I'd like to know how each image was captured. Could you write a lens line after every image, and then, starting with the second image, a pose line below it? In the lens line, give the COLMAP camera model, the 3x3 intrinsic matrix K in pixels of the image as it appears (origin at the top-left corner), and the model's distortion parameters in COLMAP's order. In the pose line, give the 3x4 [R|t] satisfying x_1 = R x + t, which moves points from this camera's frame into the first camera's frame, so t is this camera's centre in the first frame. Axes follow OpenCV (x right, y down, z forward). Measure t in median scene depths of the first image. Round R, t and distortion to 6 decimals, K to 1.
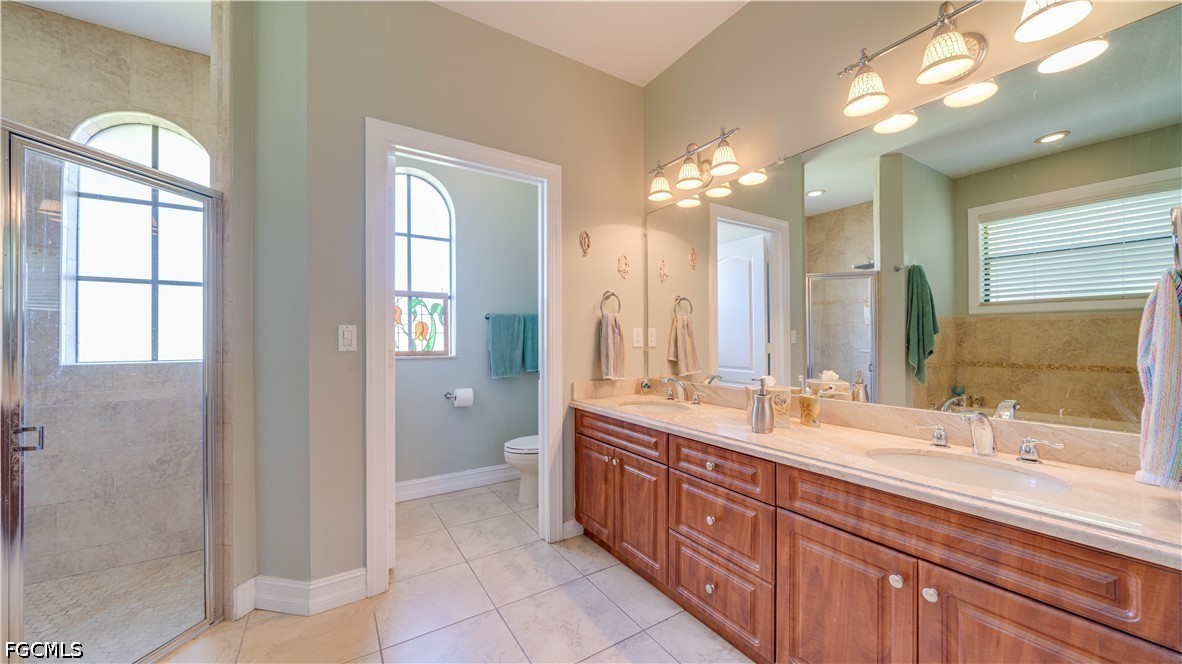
lens RADIAL K [[408.3, 0, 587.7], [0, 408.3, 339.4], [0, 0, 1]] dist [-0.002174, -0.000324]
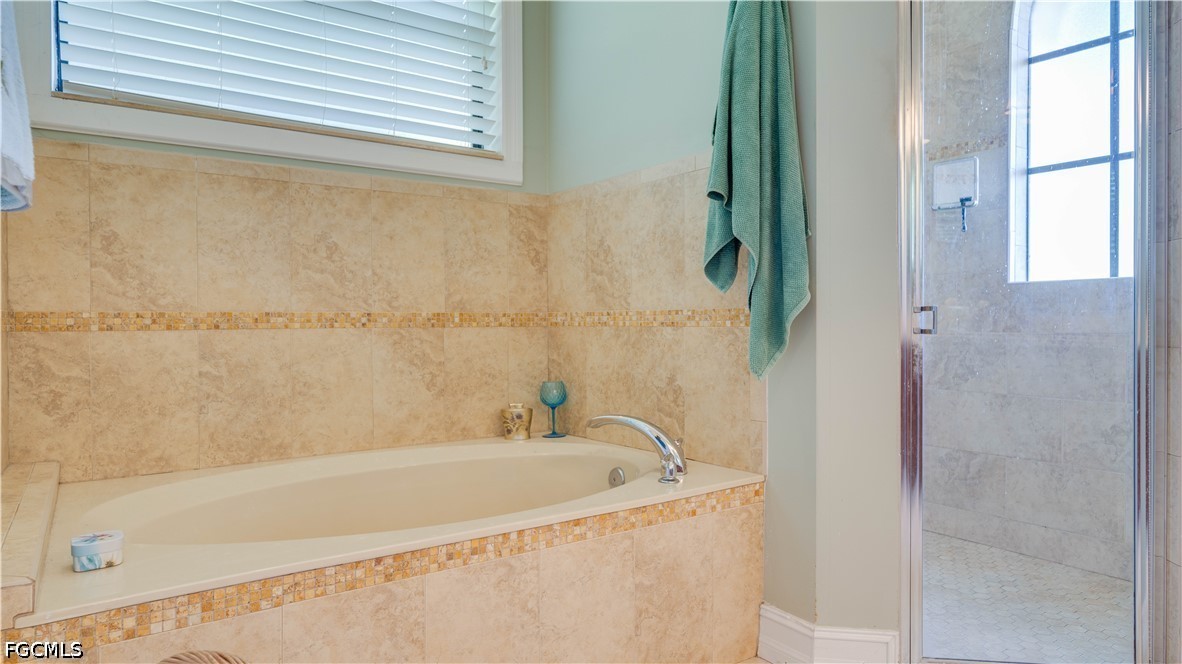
lens RADIAL K [[713.2, 0, 590.7], [0, 713.2, 329.6], [0, 0, 1]] dist [-0.003080, -0.000448]
pose [[0.043092, 0.005606, -0.999055, 0.045460], [0.009969, 0.999932, 0.006041, 0.134241], [0.999021, -0.010220, 0.043033, 0.126300]]
